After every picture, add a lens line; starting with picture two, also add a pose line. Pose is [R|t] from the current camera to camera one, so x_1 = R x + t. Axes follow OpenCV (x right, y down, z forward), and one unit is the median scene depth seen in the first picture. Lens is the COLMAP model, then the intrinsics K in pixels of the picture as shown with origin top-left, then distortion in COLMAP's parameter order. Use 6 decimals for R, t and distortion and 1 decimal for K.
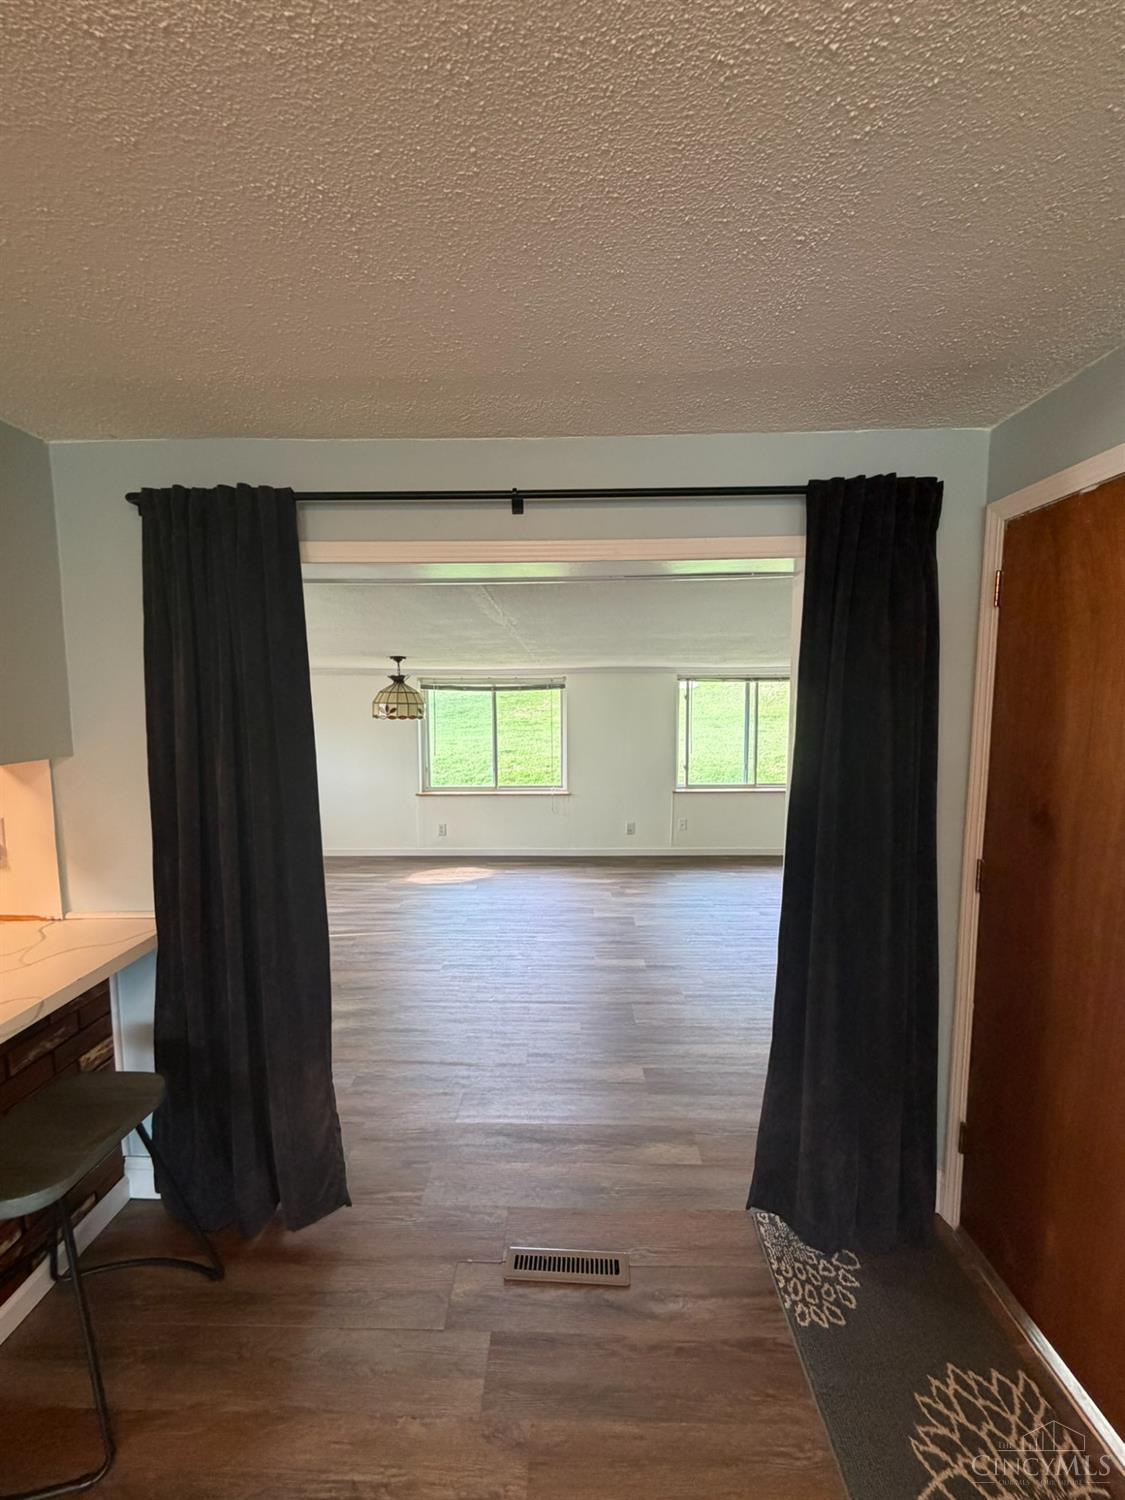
lens RADIAL K [[599.8, 0, 560.3], [0, 599.8, 748.1], [0, 0, 1]] dist [0.000804, 0.000801]
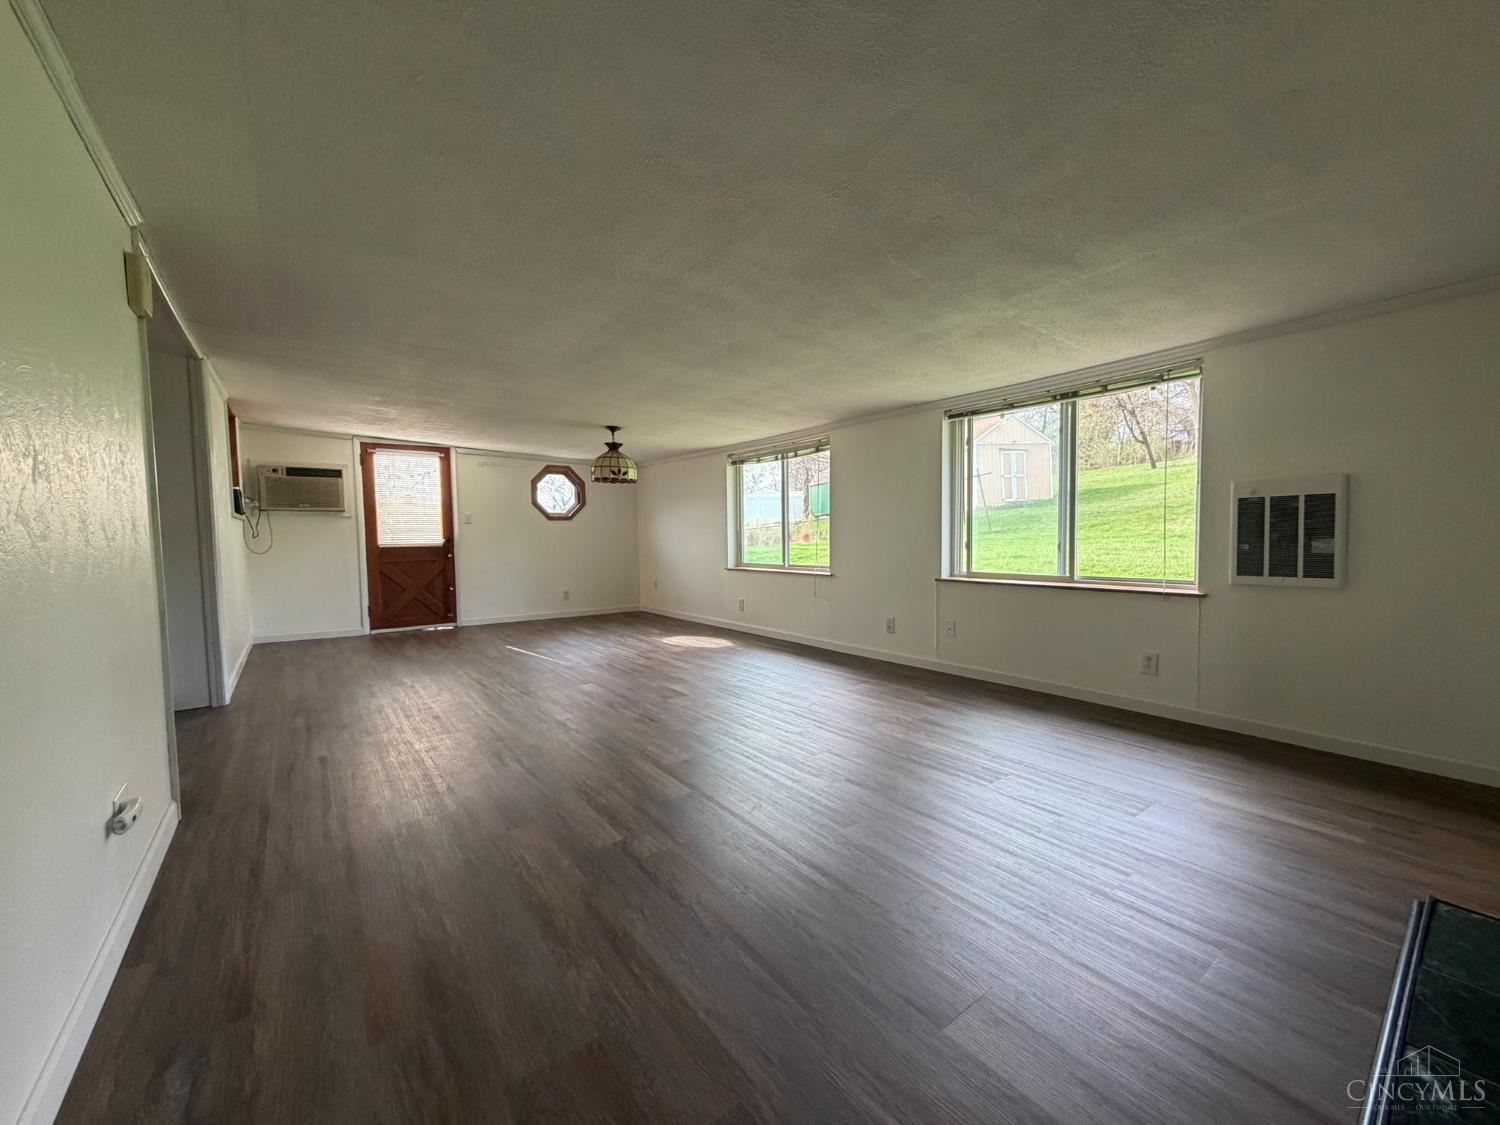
lens RADIAL K [[600.2, 0, 747.6], [0, 600.2, 564.7], [0, 0, 1]] dist [0.005474, -0.000244]
pose [[0.622775, 0.037560, -0.781499, 0.604374], [-0.059787, 0.998211, 0.000331, 0.070069], [0.780113, 0.046517, 0.623907, 0.393744]]
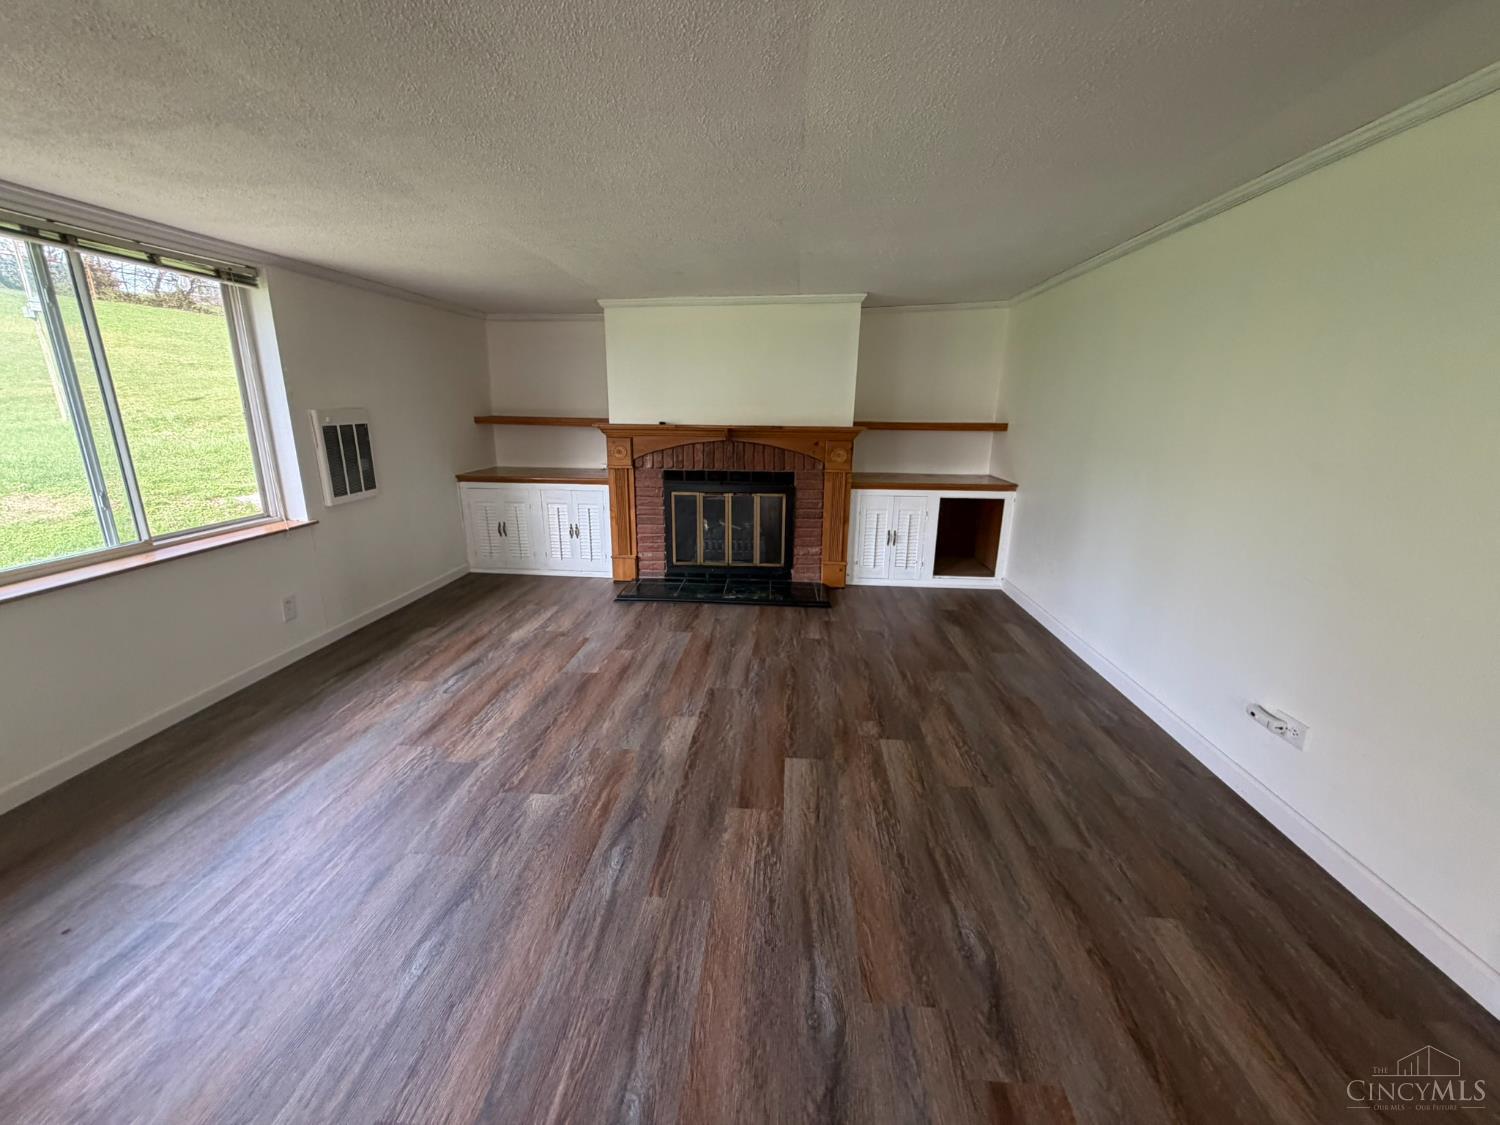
lens RADIAL K [[600.2, 0, 747.6], [0, 600.2, 564.7], [0, 0, 1]] dist [0.005474, -0.000244]
pose [[0.045463, -0.256159, 0.965565, -0.040064], [0.074471, 0.964744, 0.252434, 0.005787], [-0.996186, 0.060430, 0.062936, 0.605201]]
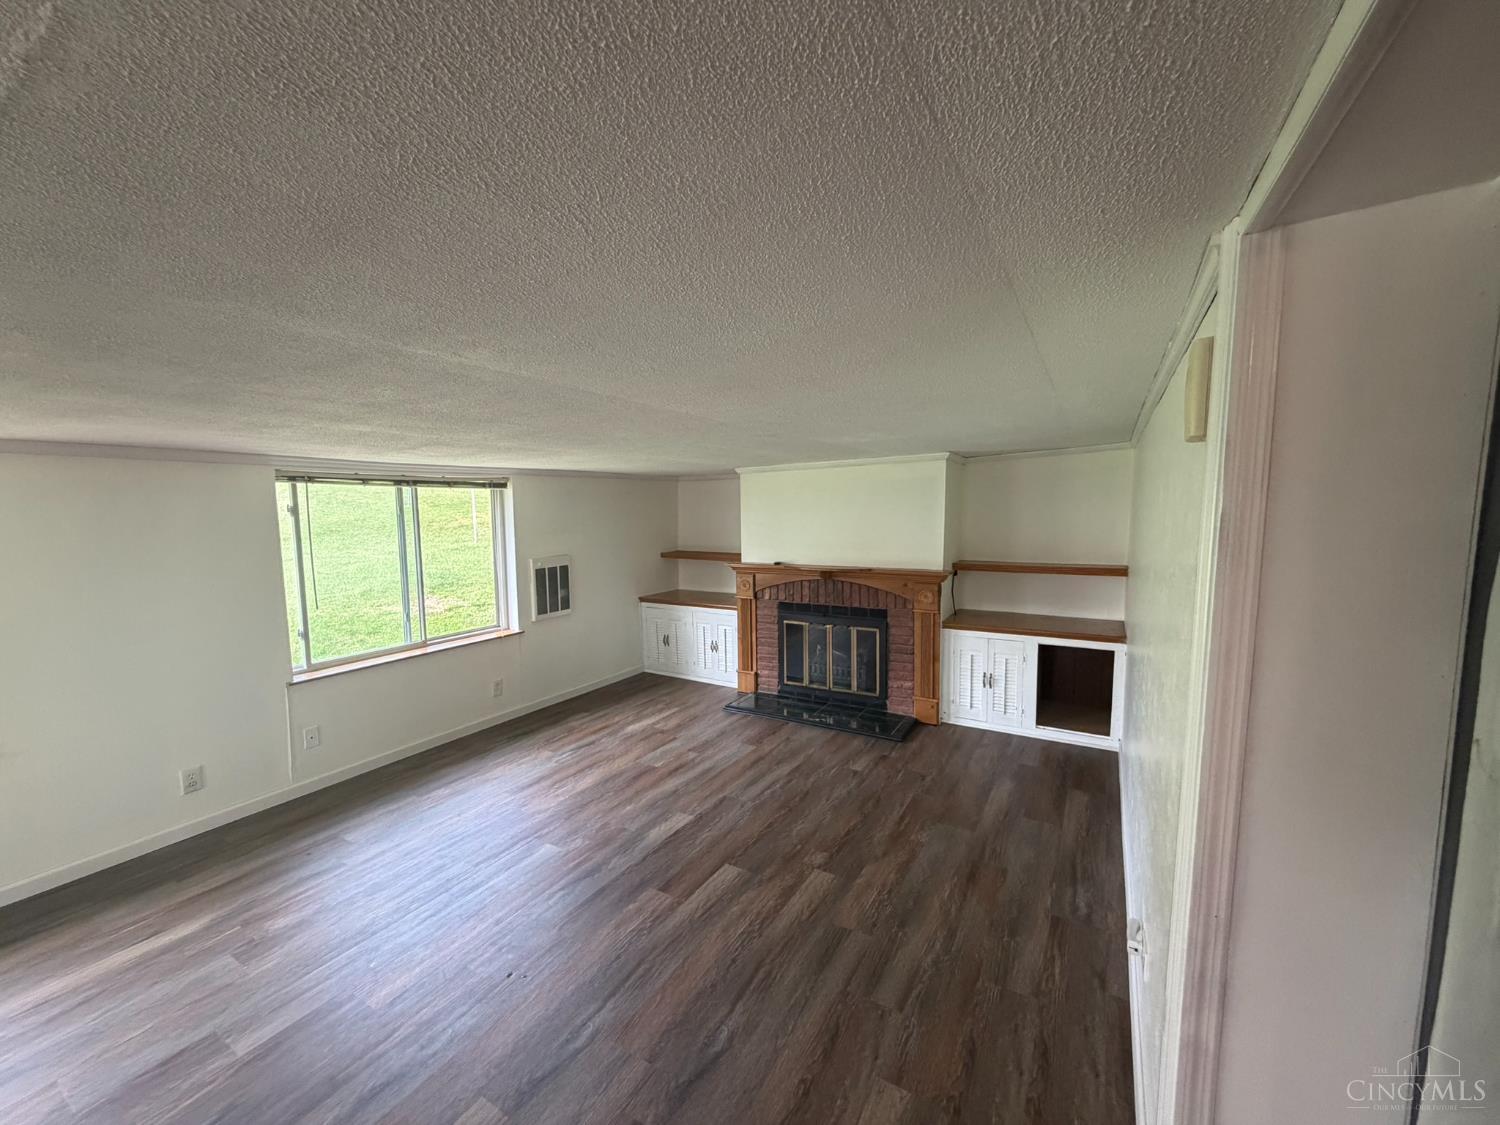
lens RADIAL K [[599.8, 0, 747.5], [0, 599.8, 564.4], [0, 0, 1]] dist [0.000804, 0.000801]
pose [[0.488323, -0.085625, 0.868452, -0.073735], [0.085746, 0.995067, 0.049894, -0.027266], [-0.868440, 0.050102, 0.493256, 0.365765]]
